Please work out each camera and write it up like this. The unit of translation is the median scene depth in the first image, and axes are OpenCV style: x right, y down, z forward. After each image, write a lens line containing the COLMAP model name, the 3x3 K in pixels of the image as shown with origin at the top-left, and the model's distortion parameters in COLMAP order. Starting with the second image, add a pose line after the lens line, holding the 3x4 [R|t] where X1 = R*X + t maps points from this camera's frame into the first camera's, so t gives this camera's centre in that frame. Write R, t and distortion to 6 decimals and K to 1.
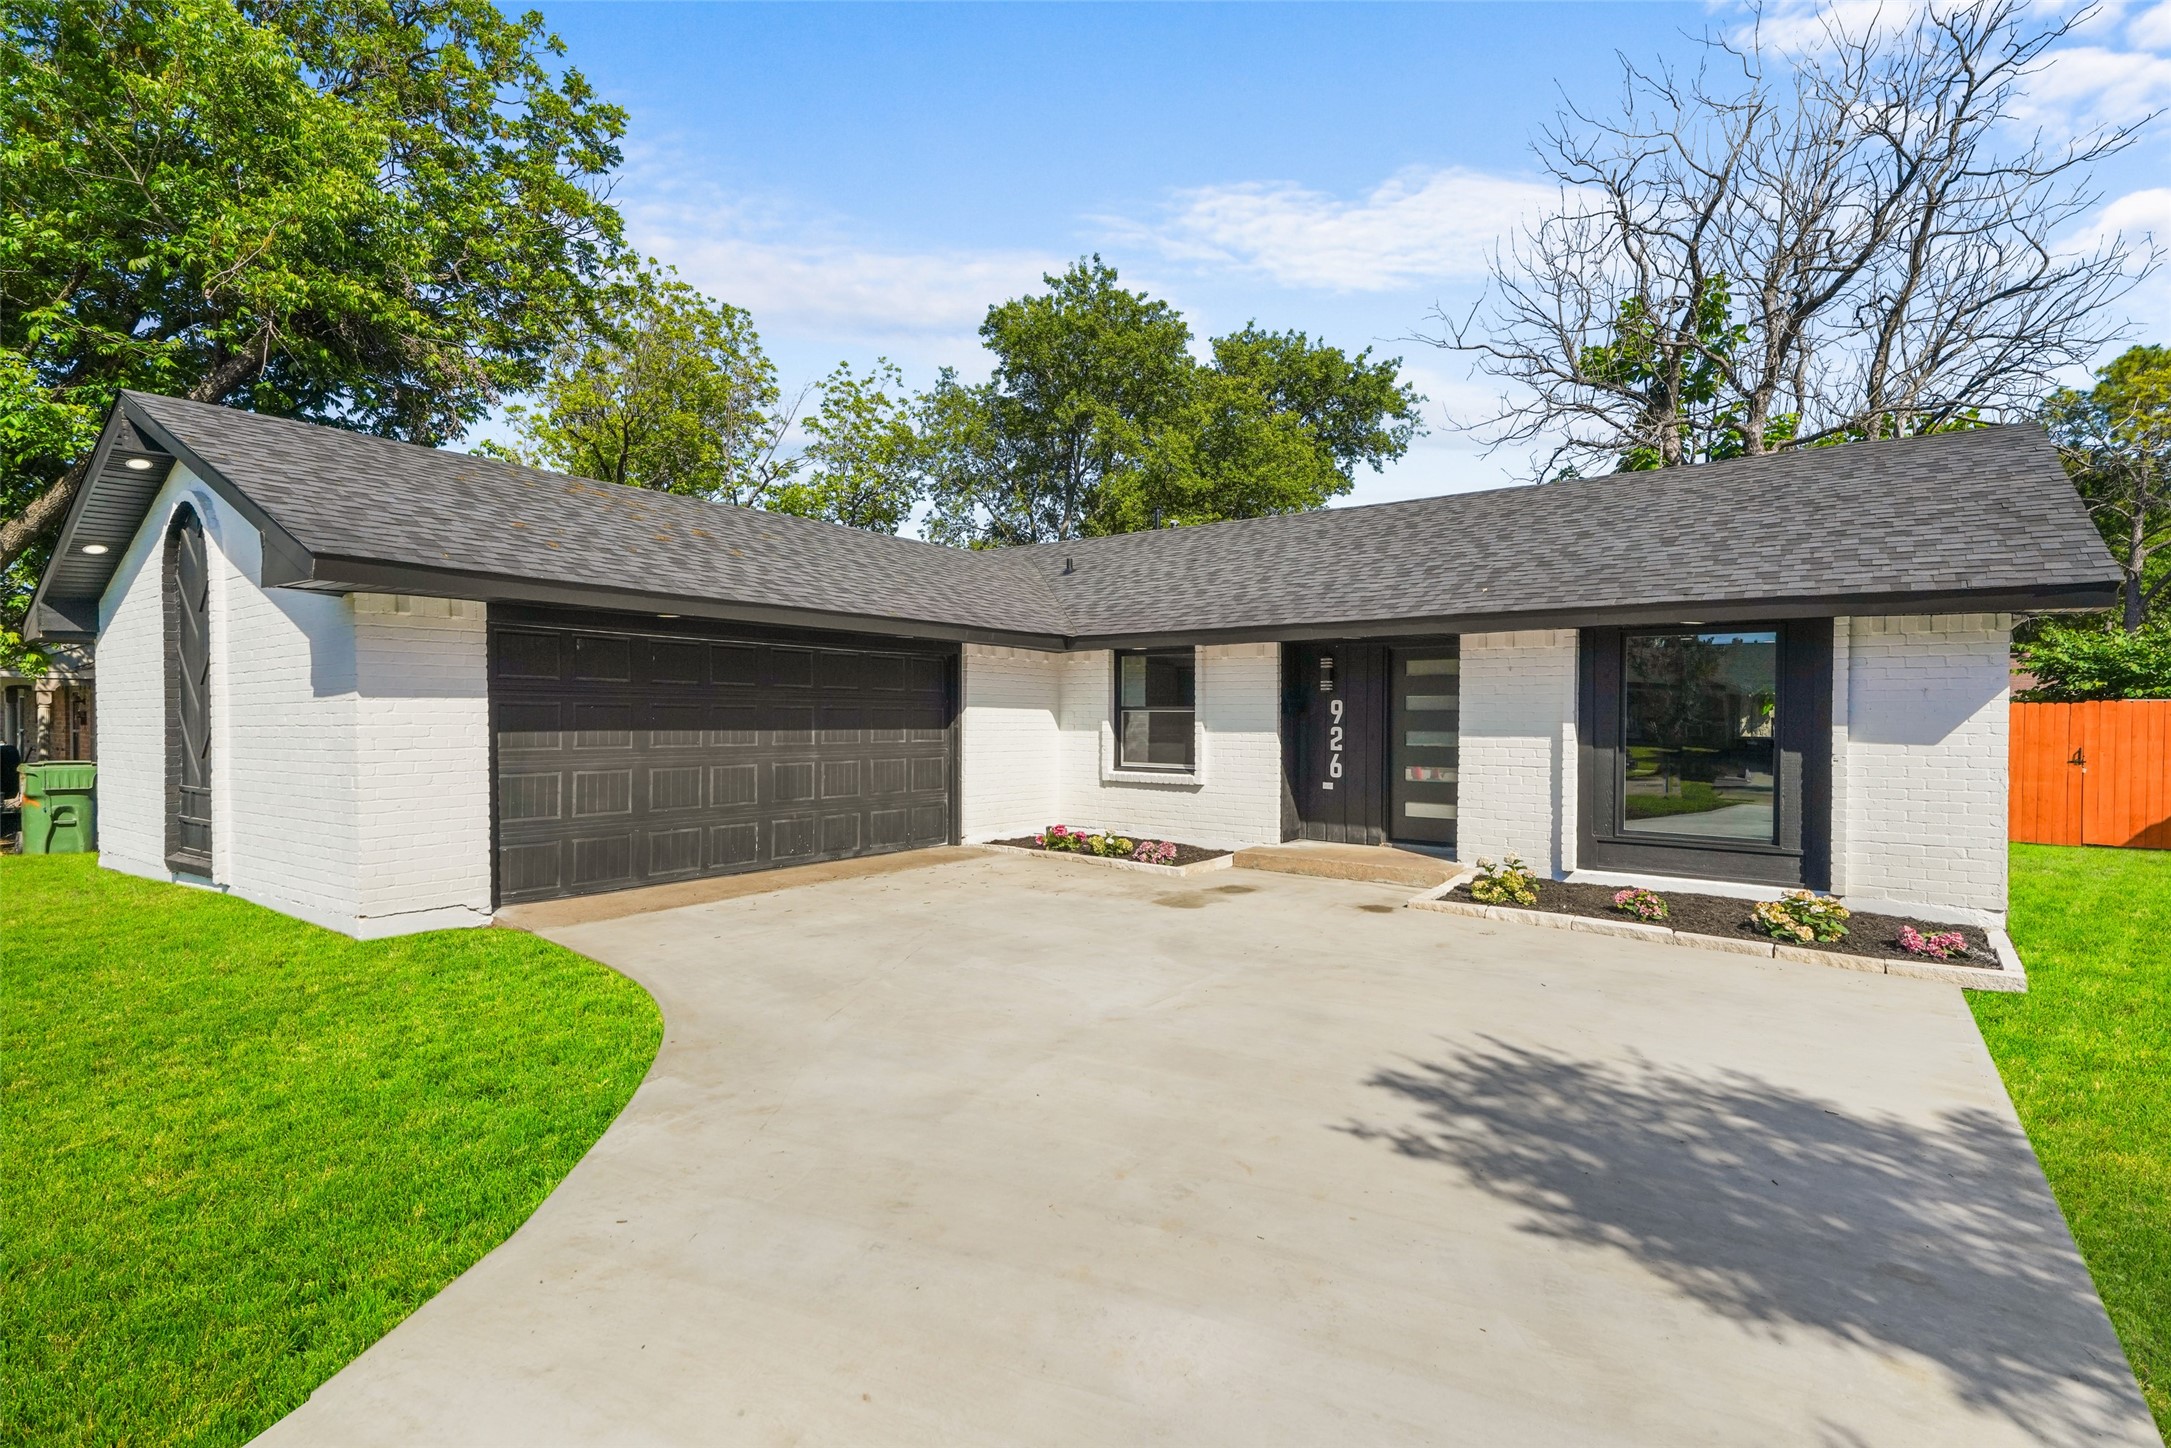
lens RADIAL K [[1050.6, 0, 1055.4], [0, 1050.6, 730.2], [0, 0, 1]] dist [0.018809, -0.000257]
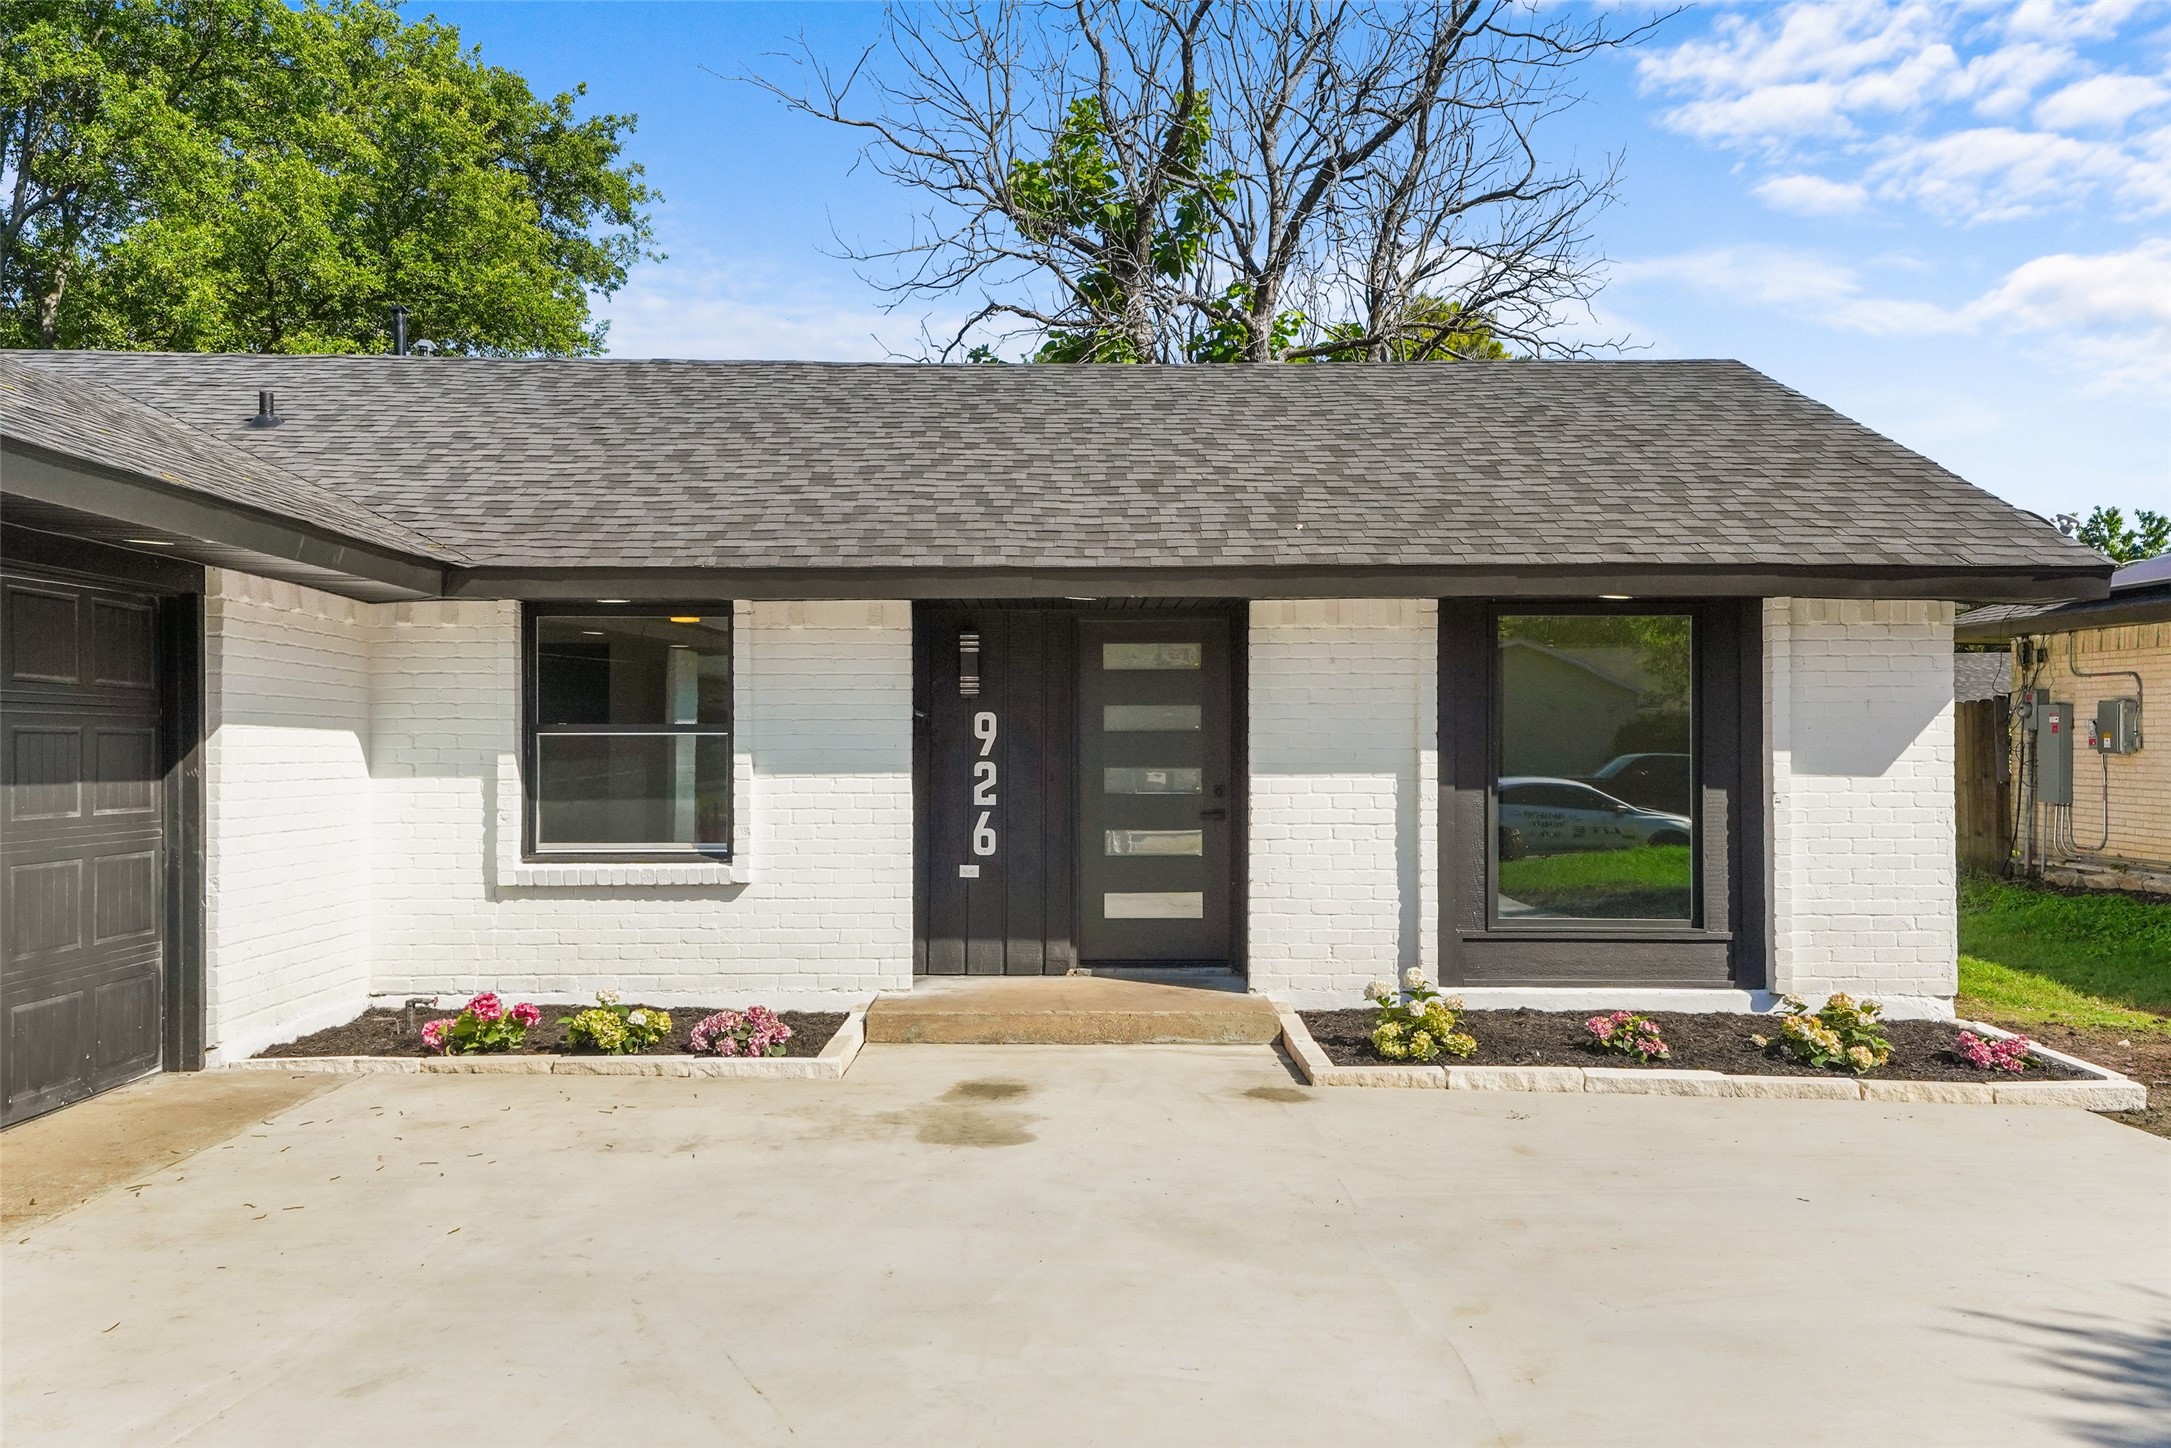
lens RADIAL K [[1785.2, 0, 1085.5], [0, 1785.2, 724.0], [0, 0, 1]] dist [0.134315, -0.182001]
pose [[0.787817, 0.000539, 0.615909, -0.265339], [0.013965, 0.999727, -0.018738, -0.004722], [-0.615751, 0.023363, 0.787594, 0.248249]]
